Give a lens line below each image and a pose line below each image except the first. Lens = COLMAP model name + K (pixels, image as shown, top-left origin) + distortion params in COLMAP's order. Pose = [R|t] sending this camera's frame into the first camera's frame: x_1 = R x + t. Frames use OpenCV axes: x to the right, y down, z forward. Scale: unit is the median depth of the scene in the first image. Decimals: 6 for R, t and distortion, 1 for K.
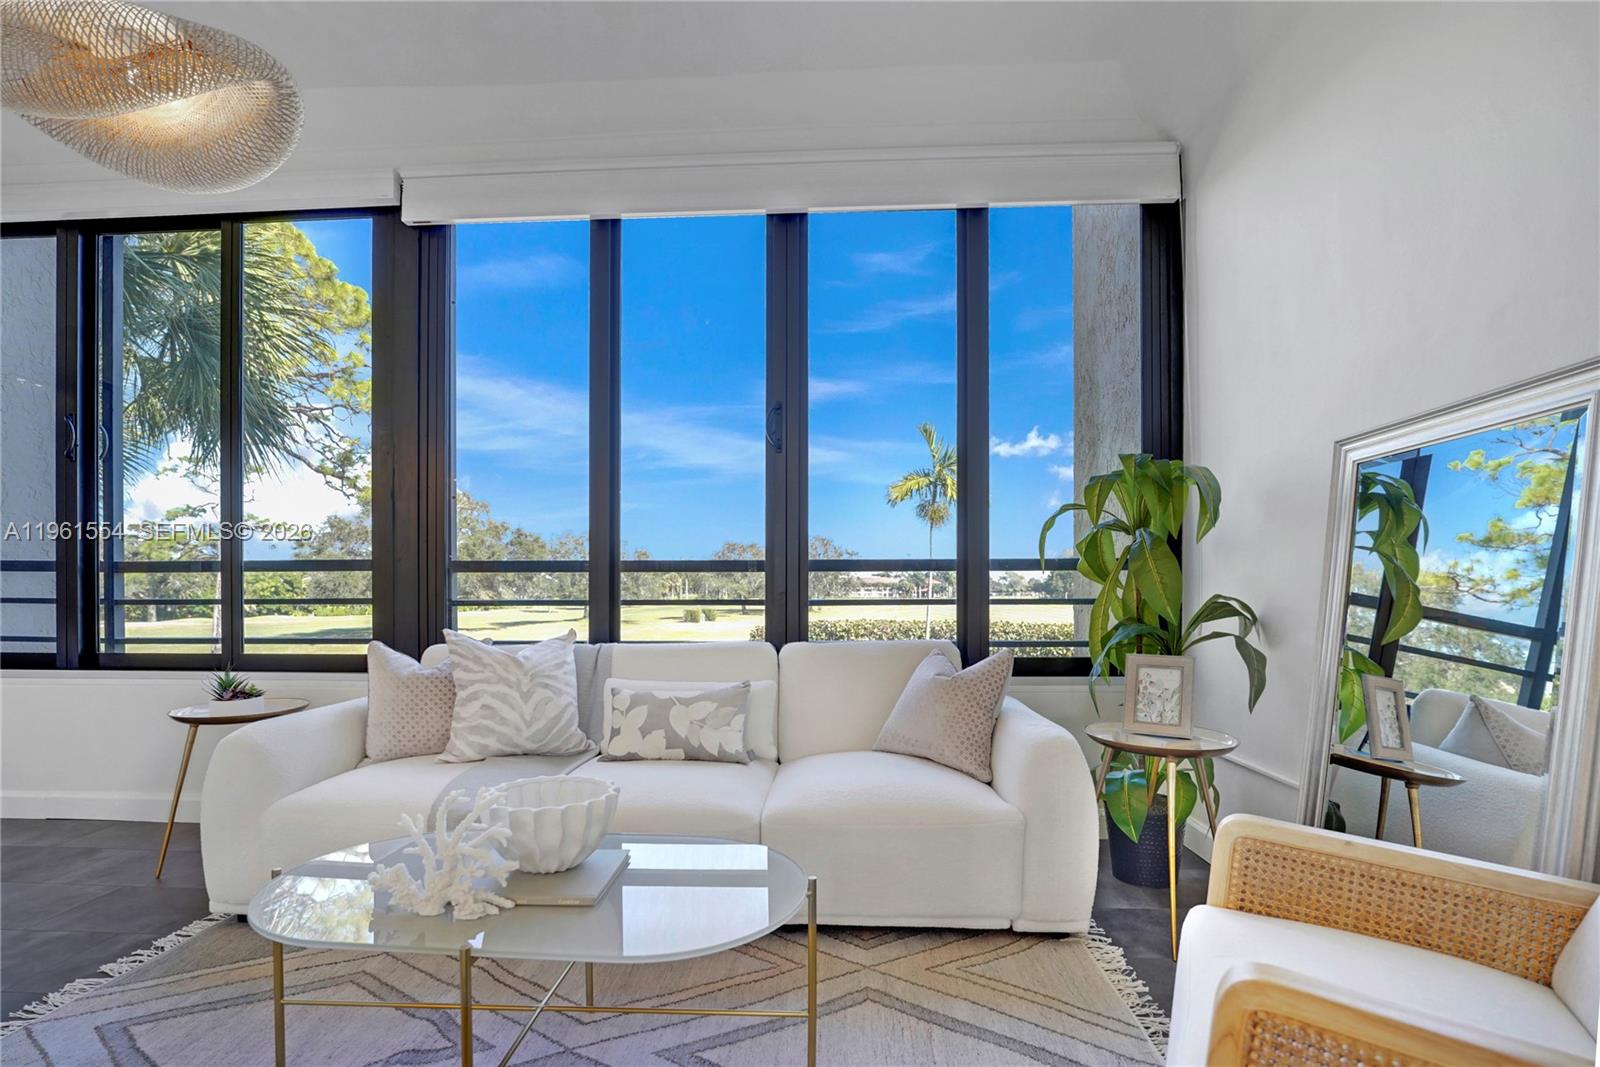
lens RADIAL K [[731.4, 0, 807.0], [0, 731.4, 593.2], [0, 0, 1]] dist [-0.024068, 0.000662]
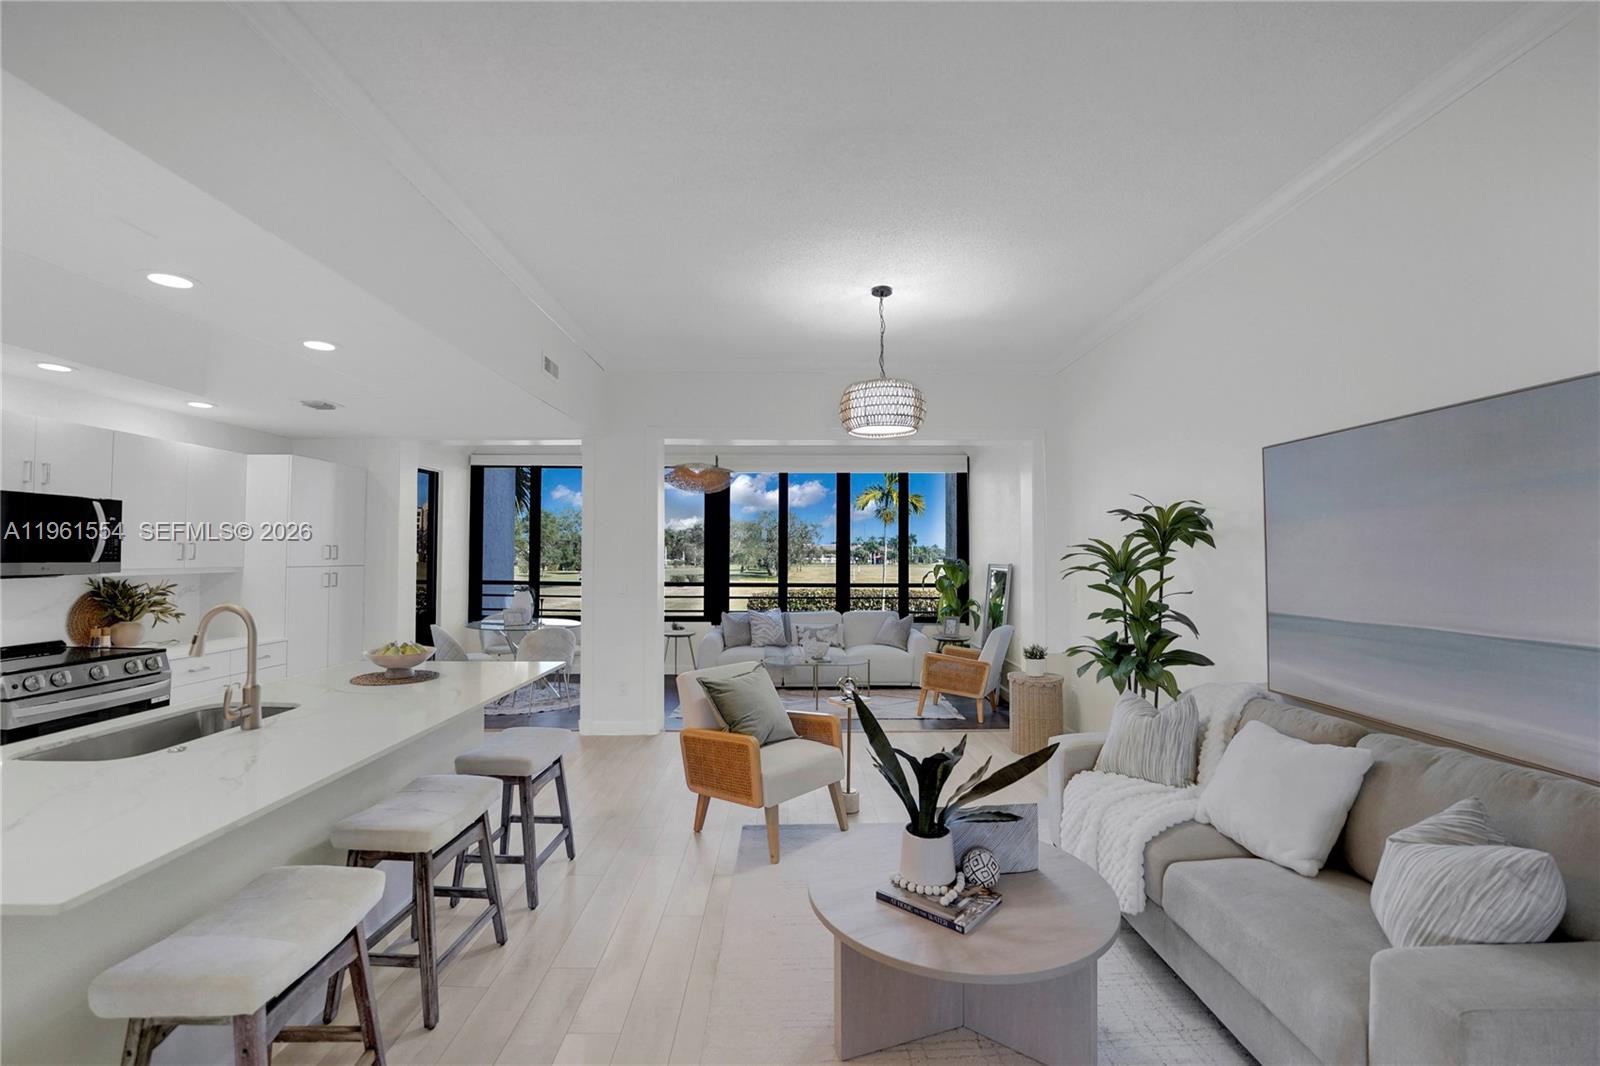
lens RADIAL K [[676.5, 0, 802.1], [0, 676.5, 530.3], [0, 0, 1]] dist [-0.032825, 0.004875]
pose [[0.998964, 0.006964, 0.044982, -0.393143], [-0.005183, 0.999202, -0.039601, -0.187285], [-0.045222, 0.039327, 0.998203, -2.129817]]
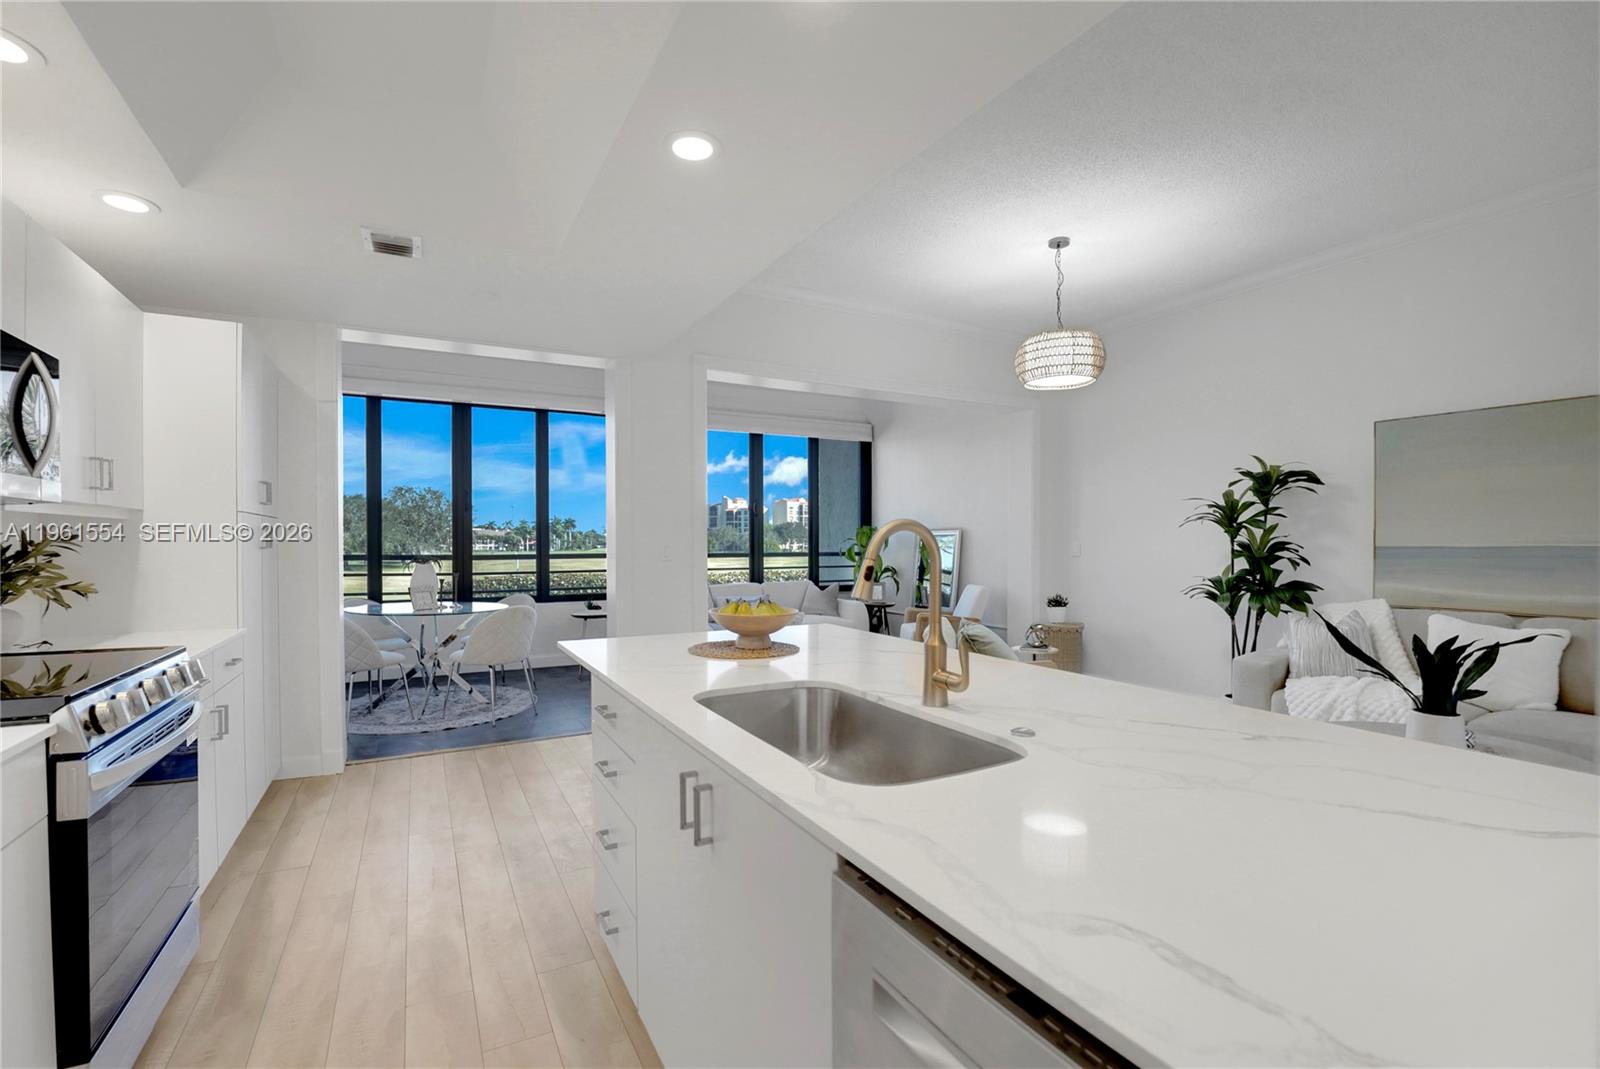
lens RADIAL K [[692.2, 0, 789.6], [0, 692.2, 550.1], [0, 0, 1]] dist [-0.027780, 0.001180]
pose [[0.863573, -0.004283, 0.504206, -1.520453], [0.000735, 0.999974, 0.007235, -0.095022], [-0.504224, -0.005878, 0.863553, -1.659751]]
